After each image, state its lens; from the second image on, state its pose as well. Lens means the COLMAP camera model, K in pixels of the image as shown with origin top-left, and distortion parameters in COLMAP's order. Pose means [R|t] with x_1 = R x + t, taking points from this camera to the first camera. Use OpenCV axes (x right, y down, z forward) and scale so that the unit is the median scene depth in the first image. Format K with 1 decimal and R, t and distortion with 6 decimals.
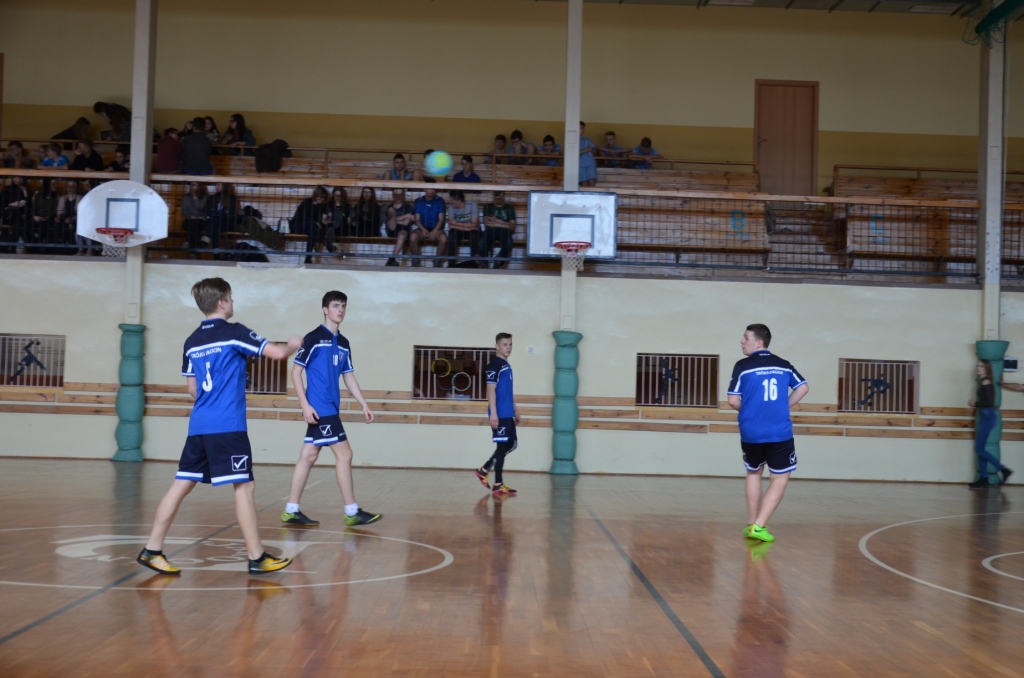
lens RADIAL K [[1348.0, 0, 523.7], [0, 1348.0, 344.6], [0, 0, 1]] dist [0.005917, 0.000000]
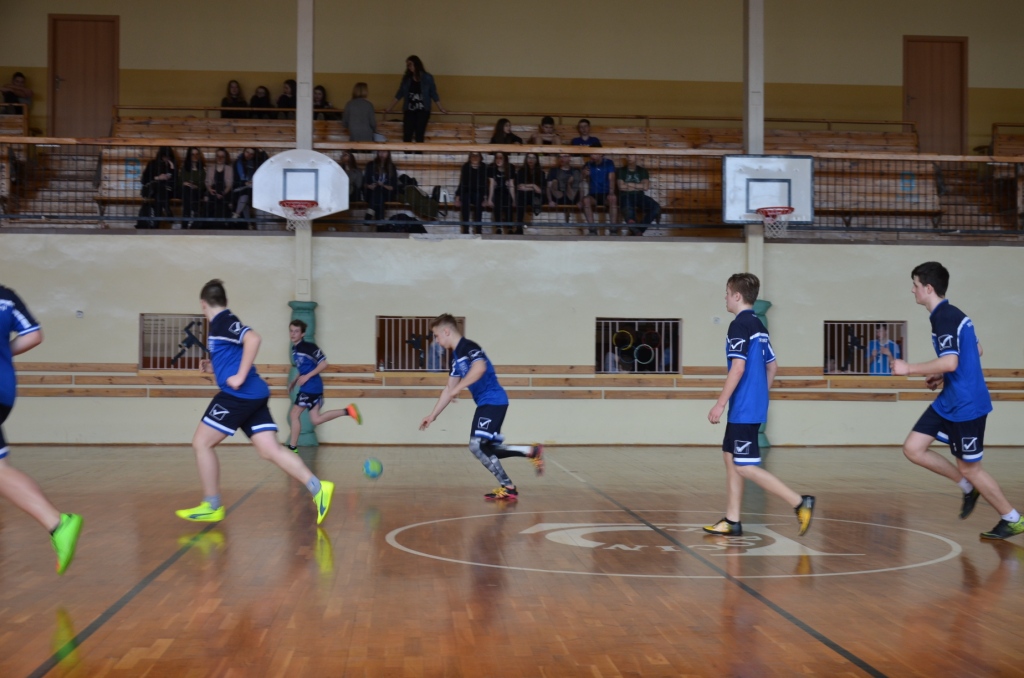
lens RADIAL K [[1411.0, 0, 505.0], [0, 1411.0, 338.6], [0, 0, 1]] dist [-0.009722, 0.000000]
pose [[0.998153, -0.021564, 0.056790, -0.202184], [0.020404, 0.999573, 0.020926, -0.006795], [-0.057217, -0.019729, 0.998167, 0.000418]]
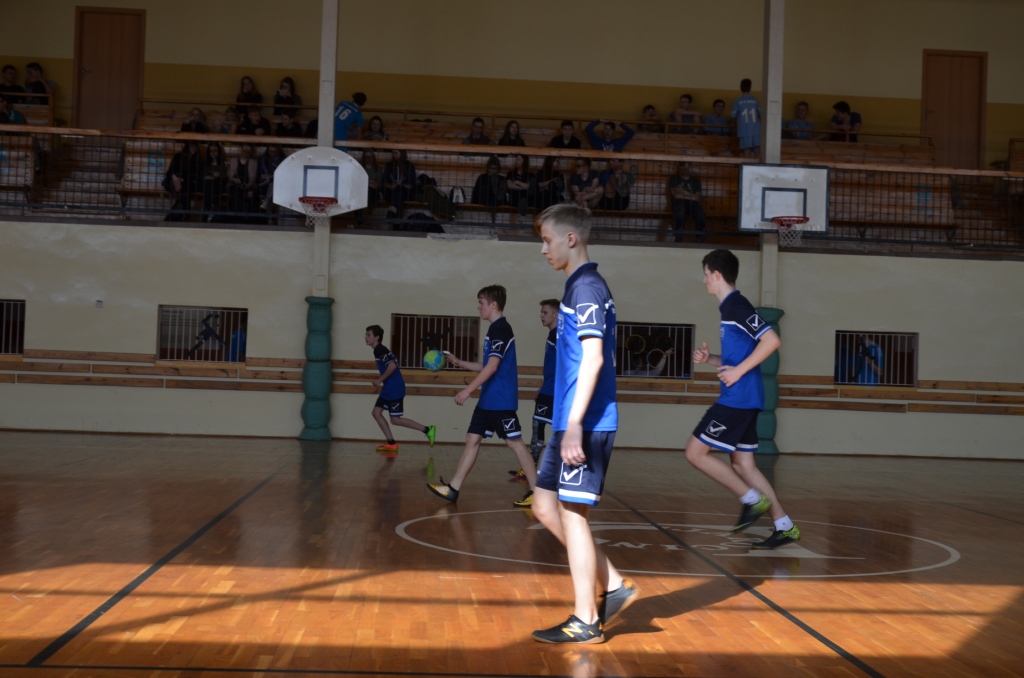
lens RADIAL K [[1411.0, 0, 508.8], [0, 1411.0, 341.5], [0, 0, 1]] dist [-0.009722, 0.000000]
pose [[0.998786, 0.005703, 0.048926, -0.201935], [-0.006744, 0.999754, 0.021137, -0.005666], [-0.048794, -0.021441, 0.998579, -0.008778]]
